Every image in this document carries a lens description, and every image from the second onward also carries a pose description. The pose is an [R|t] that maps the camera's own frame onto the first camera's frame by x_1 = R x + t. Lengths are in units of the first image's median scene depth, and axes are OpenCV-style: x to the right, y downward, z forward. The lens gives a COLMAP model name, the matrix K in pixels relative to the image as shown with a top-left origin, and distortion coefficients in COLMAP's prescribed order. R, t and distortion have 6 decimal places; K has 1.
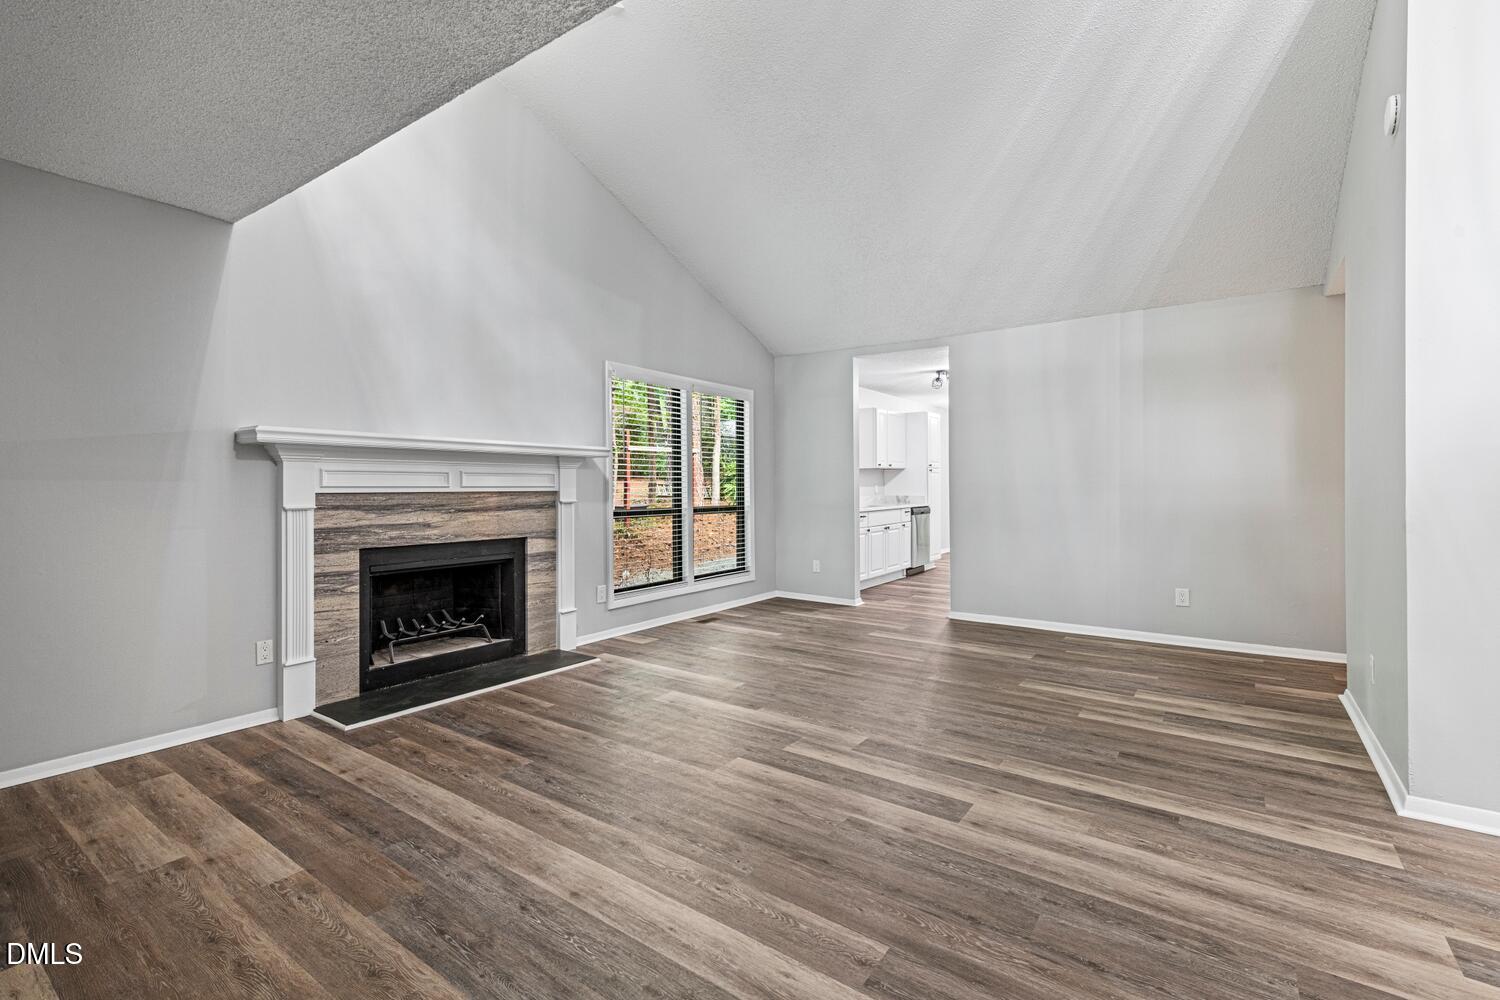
lens RADIAL K [[671.8, 0, 753.2], [0, 671.8, 484.6], [0, 0, 1]] dist [0.013233, -0.000609]
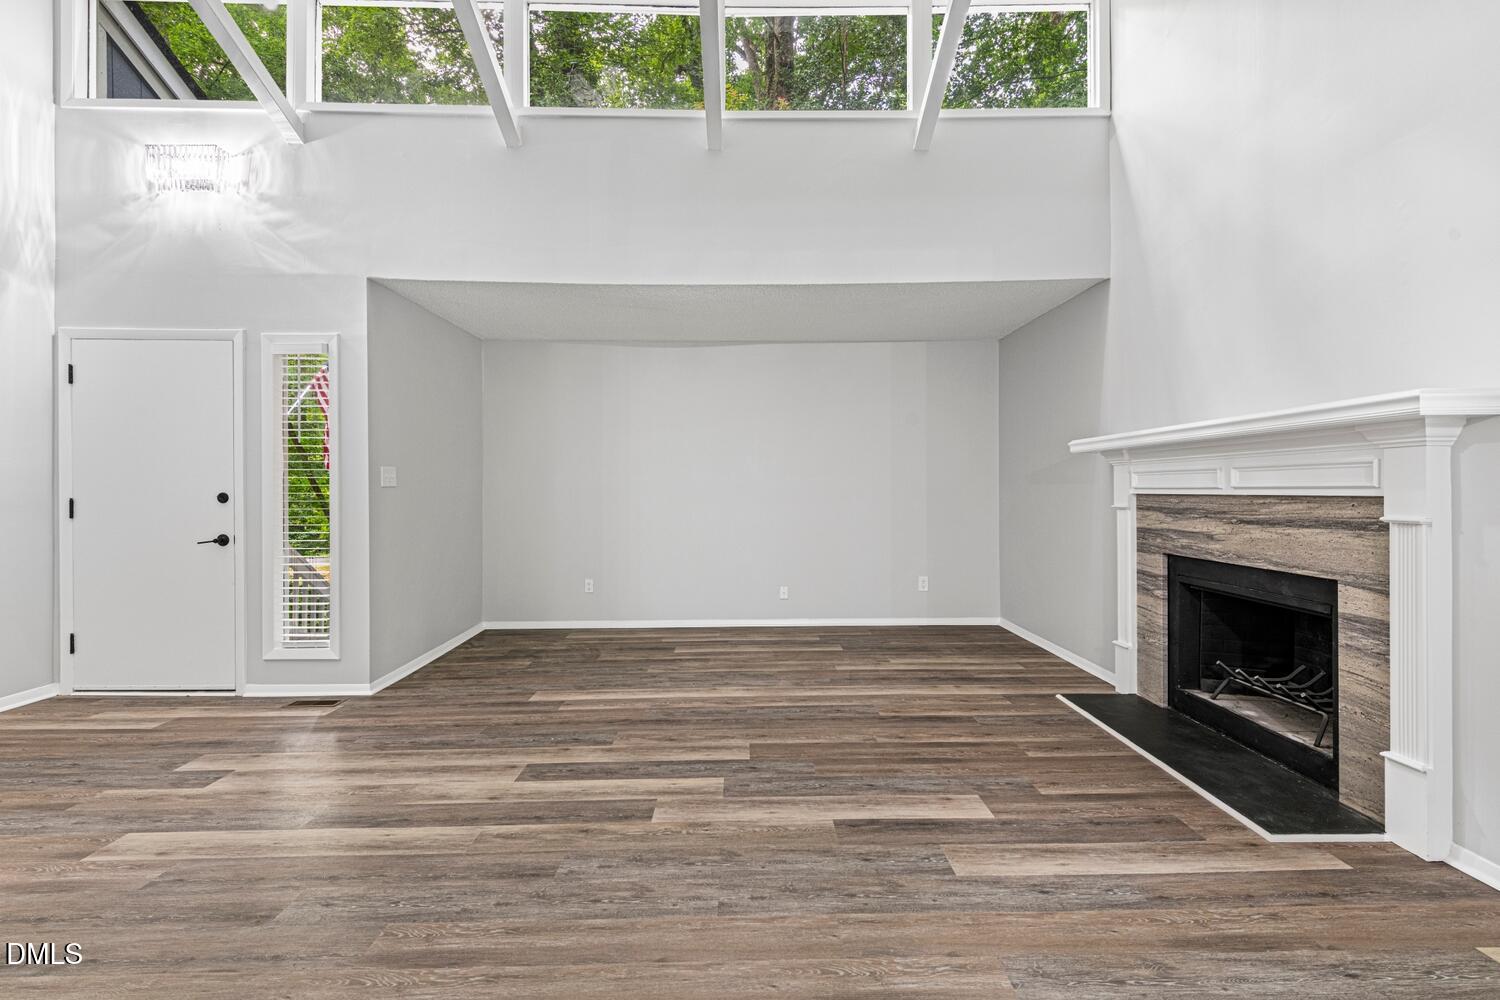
lens RADIAL K [[682.4, 0, 752.7], [0, 682.4, 489.9], [0, 0, 1]] dist [0.012477, -0.005569]
pose [[-0.804893, 0.004638, -0.593402, 0.475290], [0.005903, 0.999983, -0.000191, 0.003221], [0.593390, -0.003656, -0.804907, 1.502583]]
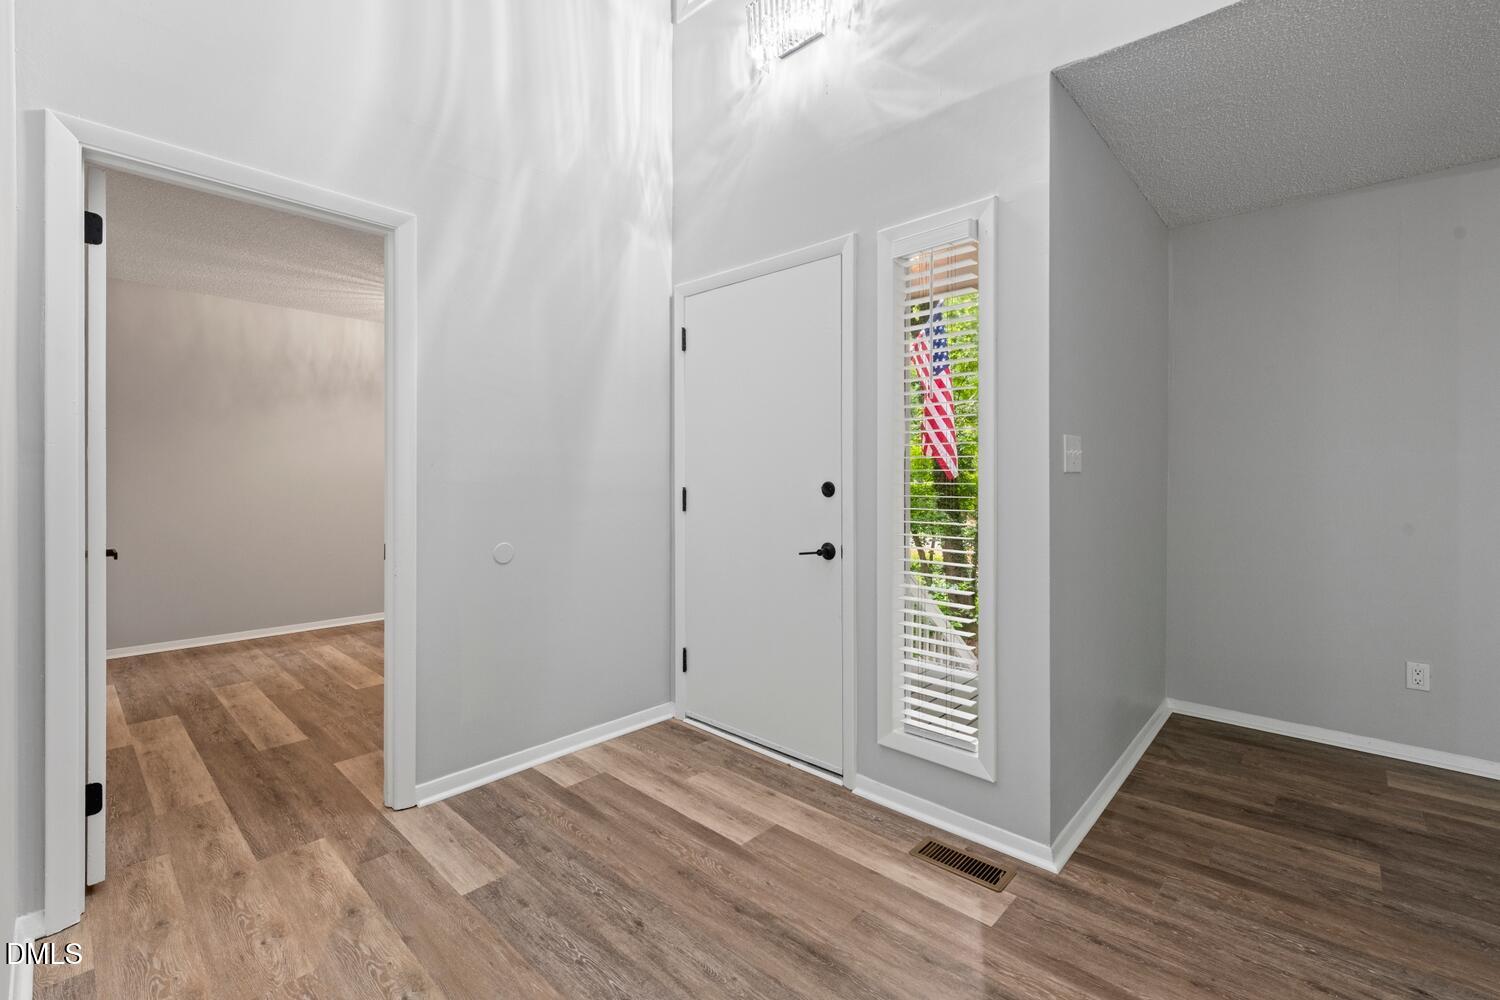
lens RADIAL K [[644.0, 0, 751.3], [0, 644.0, 482.0], [0, 0, 1]] dist [0.002983, -0.000060]
pose [[-0.991343, 0.001000, 0.131295, 0.498280], [0.001393, 0.999995, 0.002901, 0.000399], [-0.131291, 0.003059, -0.991339, 0.795394]]
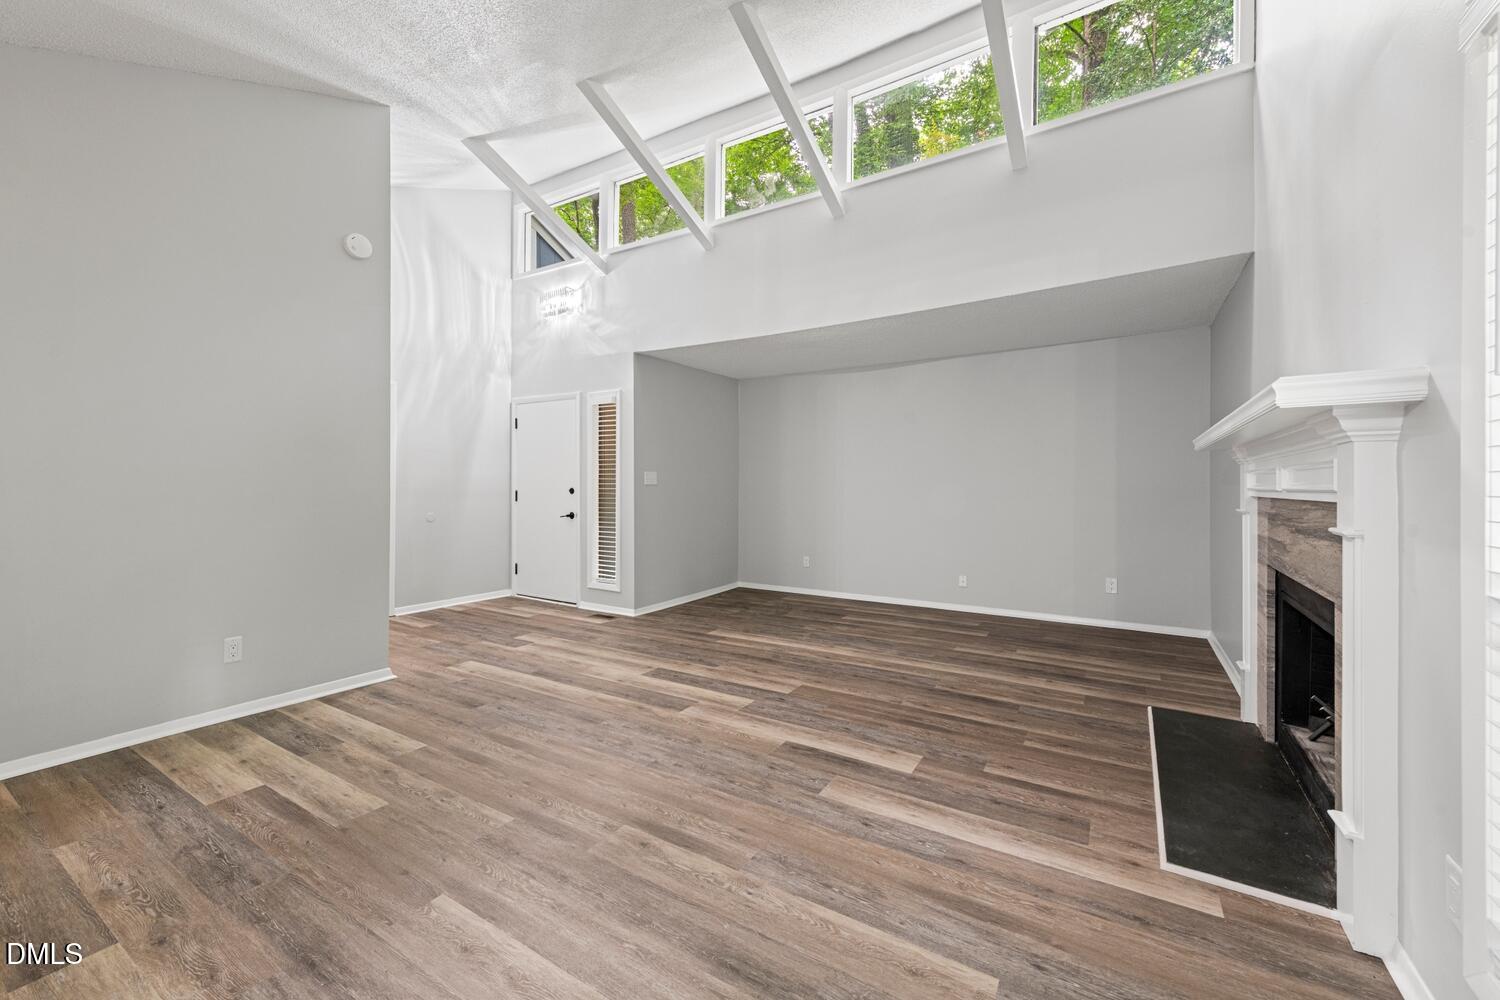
lens RADIAL K [[587.3, 0, 751.9], [0, 587.3, 487.4], [0, 0, 1]] dist [0.015050, -0.004402]
pose [[-0.998069, -0.001854, -0.062091, 0.099216], [-0.001790, 0.999998, -0.001087, 0.001926], [0.062093, -0.000974, -0.998070, 1.767004]]
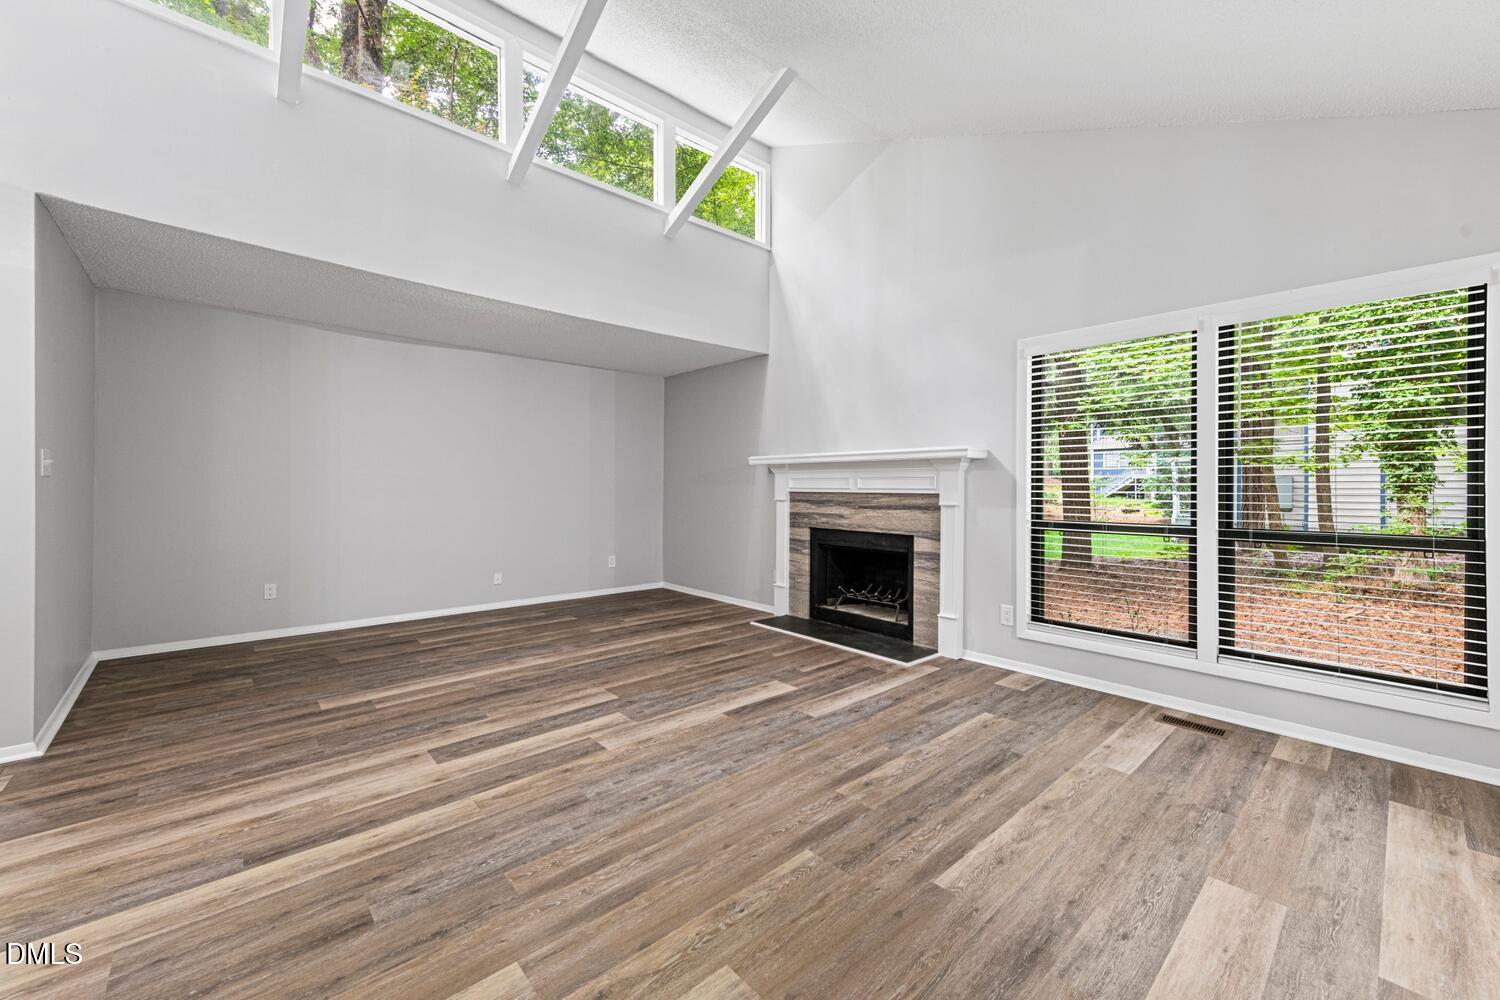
lens RADIAL K [[587.3, 0, 751.9], [0, 587.3, 487.4], [0, 0, 1]] dist [0.015050, -0.004402]
pose [[-0.217017, -0.001758, -0.976166, 0.839189], [-0.006091, 0.999981, -0.000446, 0.002843], [0.976149, 0.005849, -0.217024, 1.225686]]
